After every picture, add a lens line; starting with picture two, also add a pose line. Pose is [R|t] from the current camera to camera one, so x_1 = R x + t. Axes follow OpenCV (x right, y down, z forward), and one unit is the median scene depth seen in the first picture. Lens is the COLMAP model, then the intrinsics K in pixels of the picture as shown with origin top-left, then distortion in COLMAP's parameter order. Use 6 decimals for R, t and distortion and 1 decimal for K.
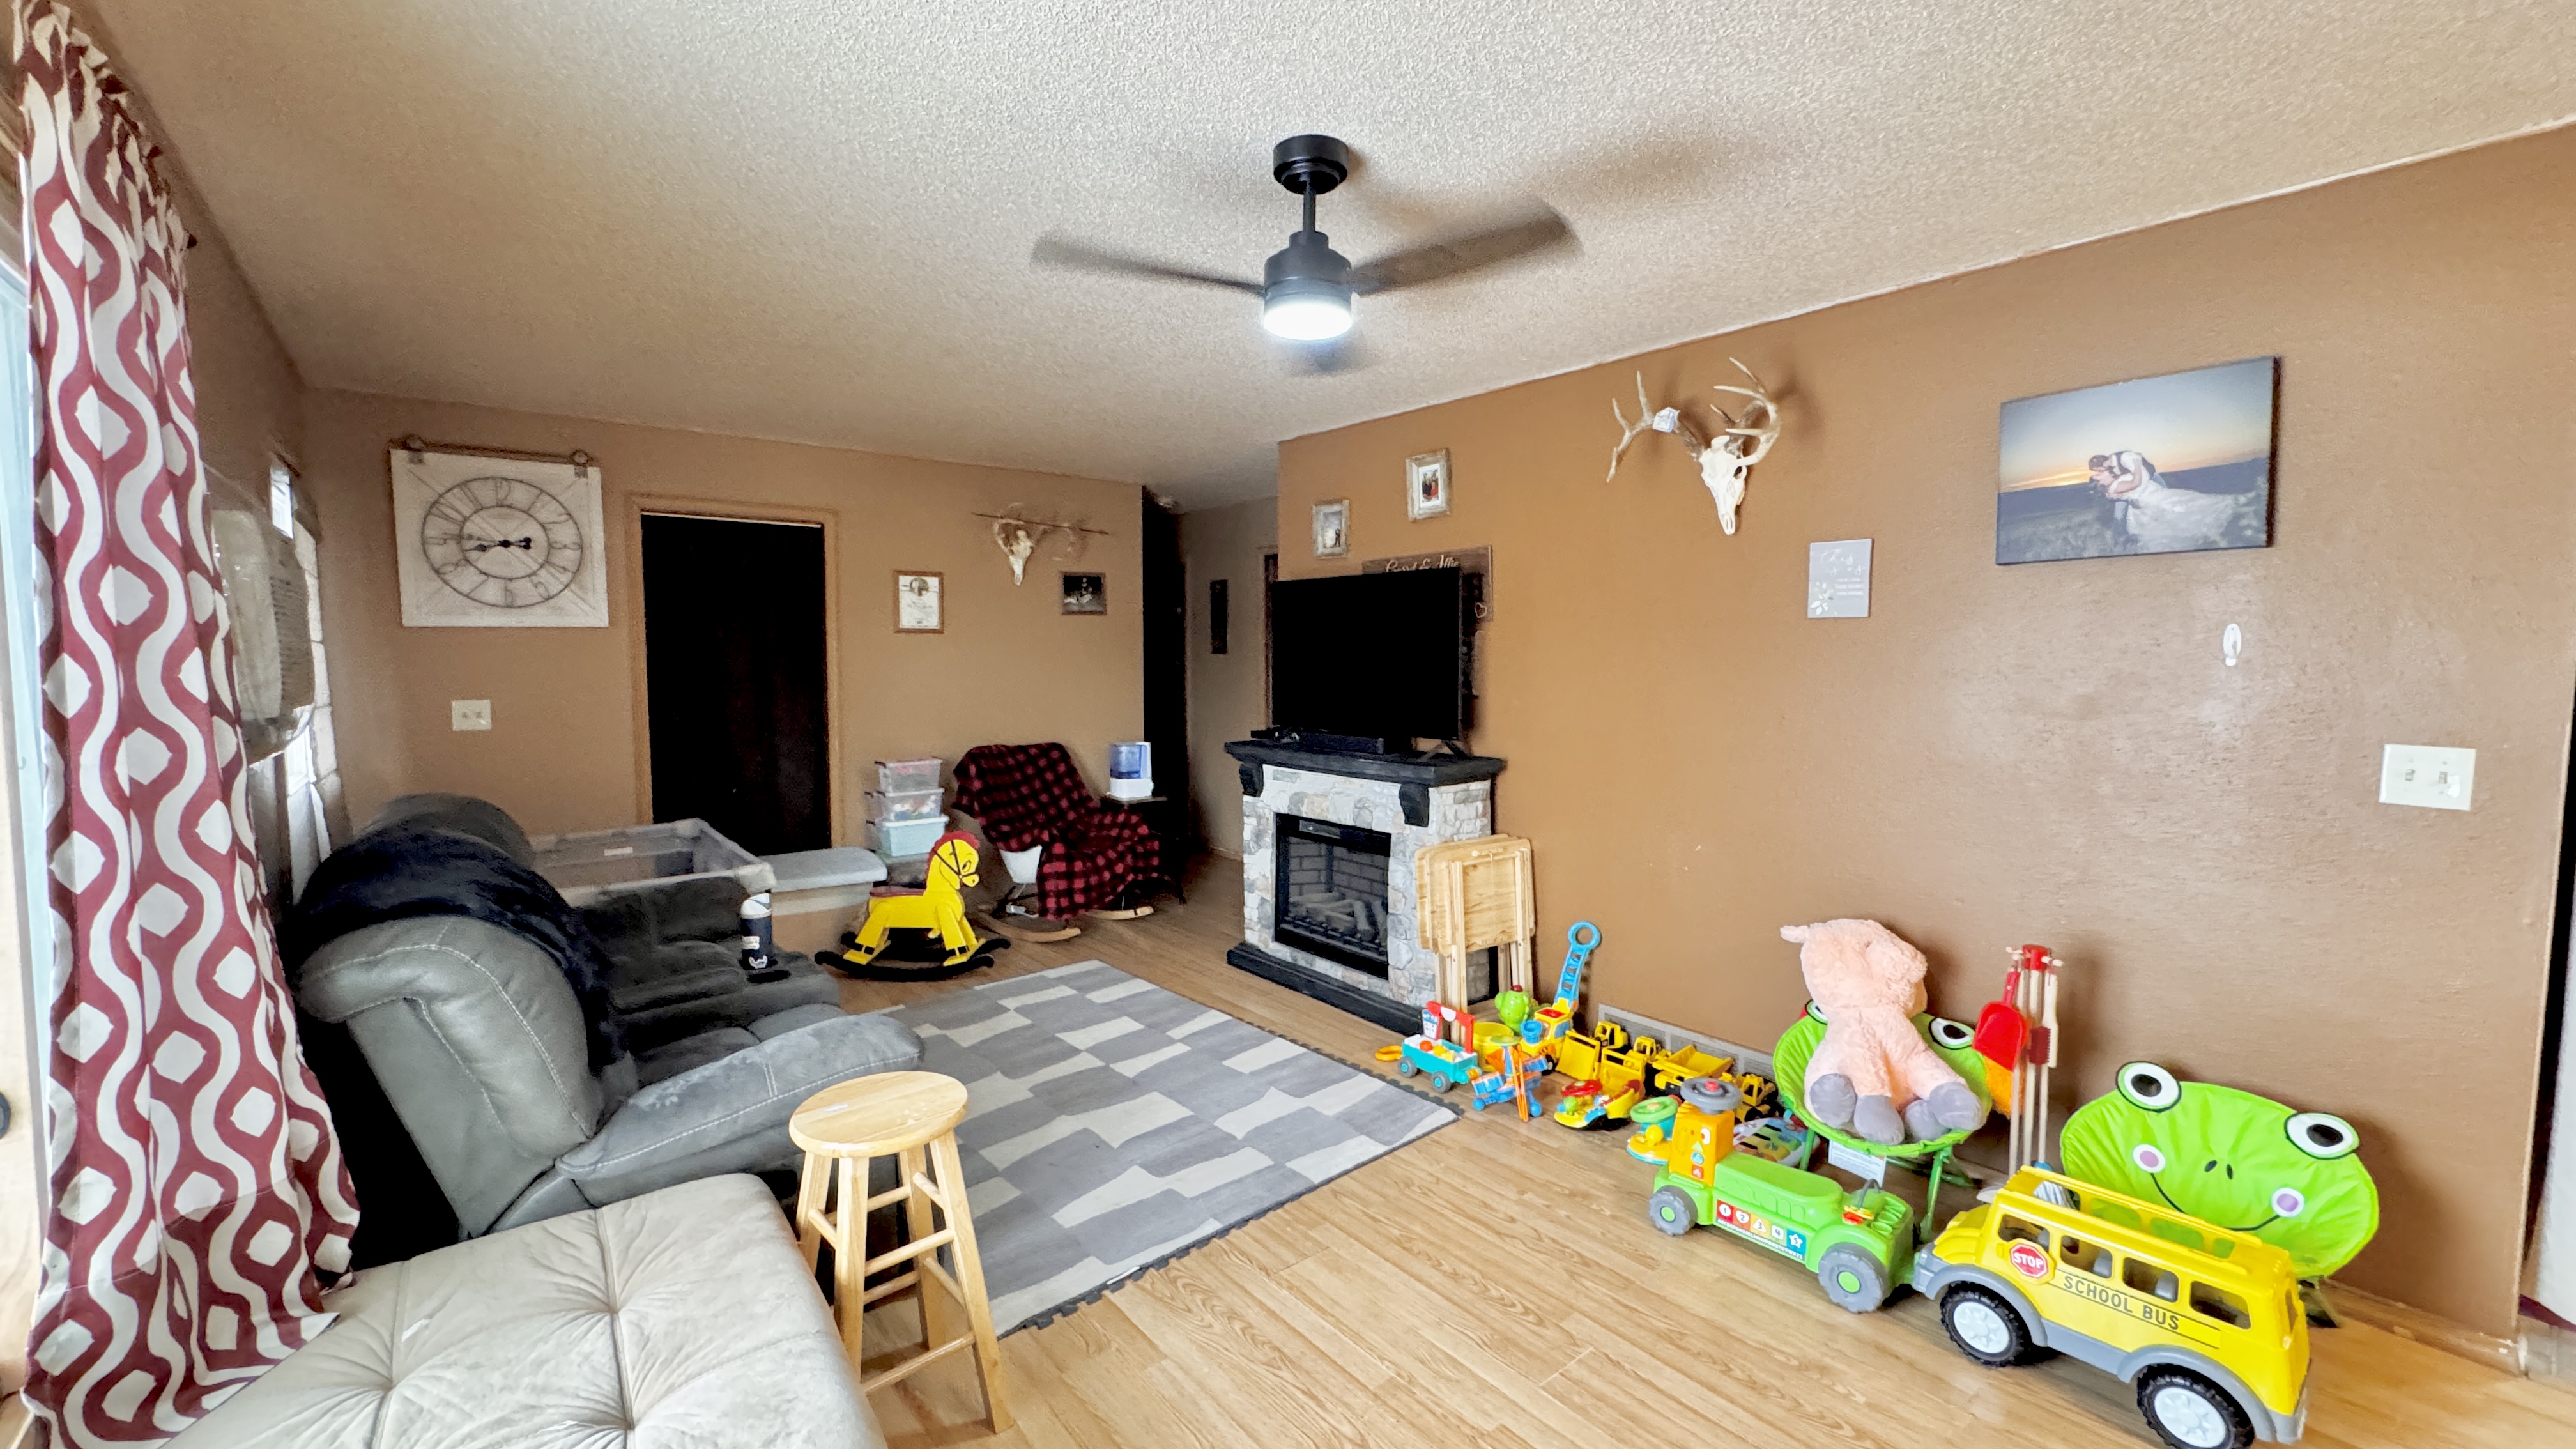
lens RADIAL K [[1030.2, 0, 1290.2], [0, 1030.2, 726.4], [0, 0, 1]] dist [-0.001956, -0.000052]
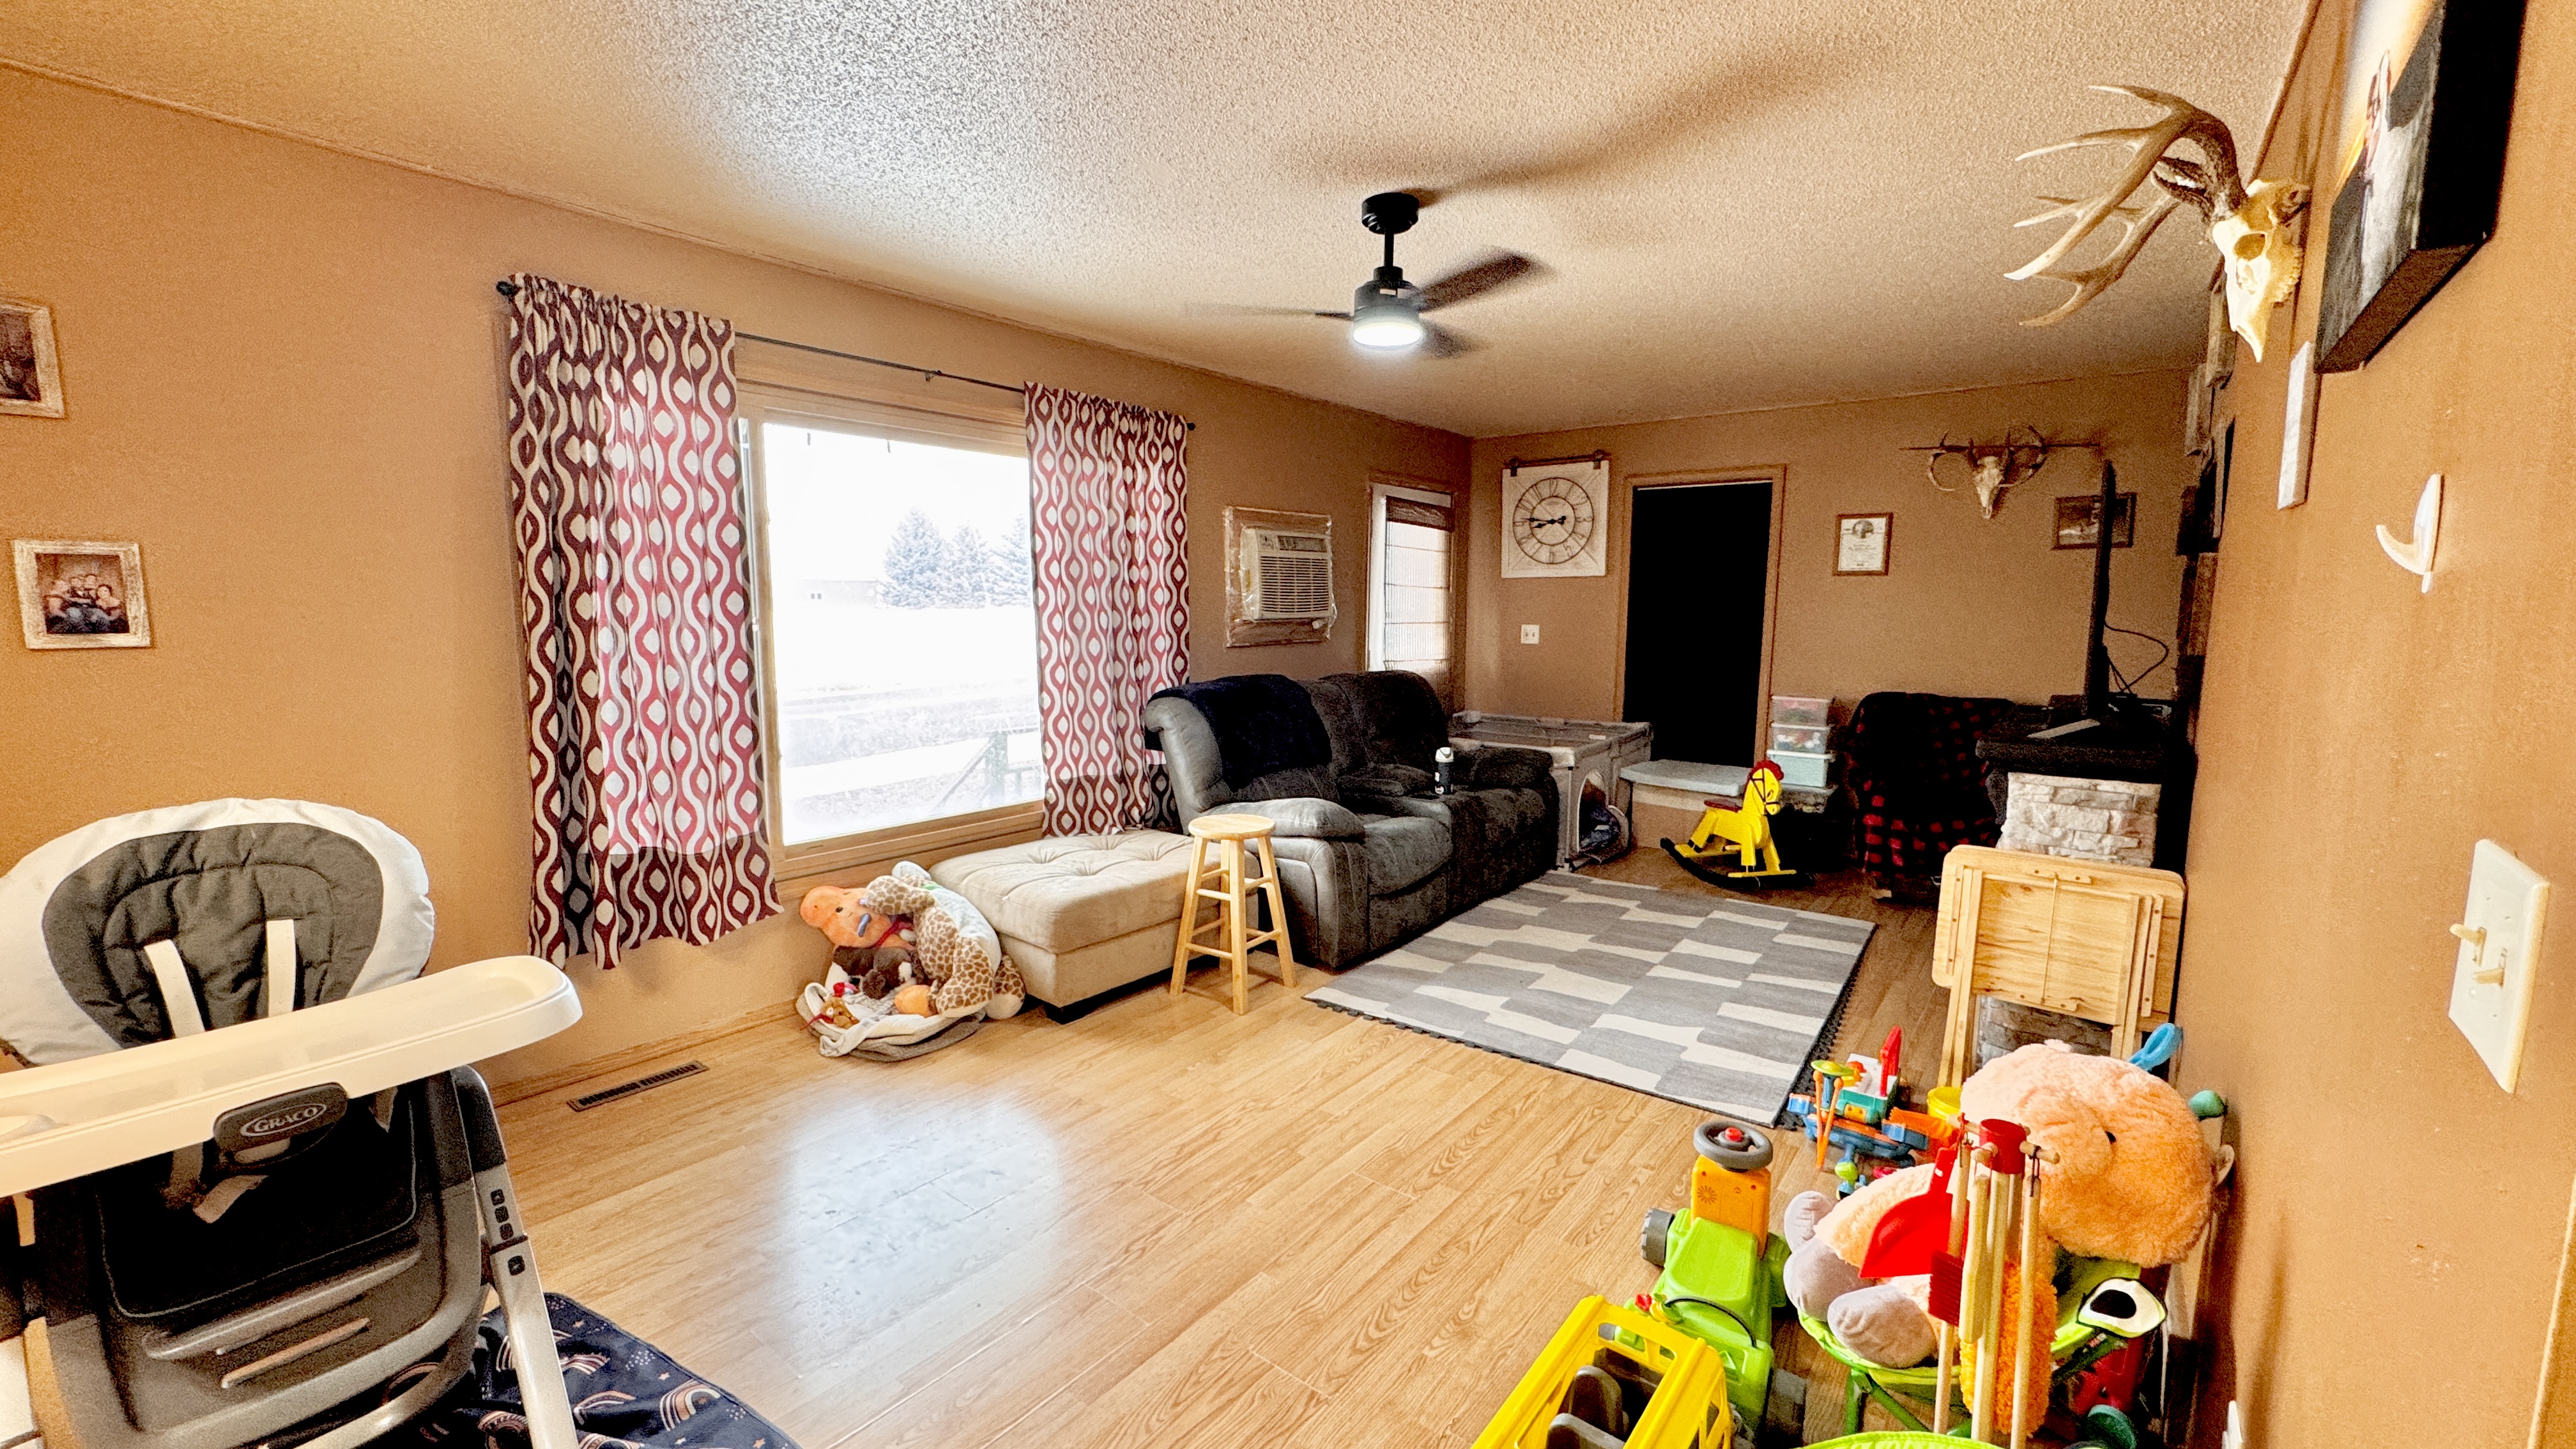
lens RADIAL K [[1030.2, 0, 1279.8], [0, 1030.2, 731.5], [0, 0, 1]] dist [-0.001956, -0.000052]
pose [[0.208170, 0.125512, -0.970006, 0.664991], [-0.073878, 0.990917, 0.112362, -0.012662], [0.975299, 0.048272, 0.215552, 0.297404]]
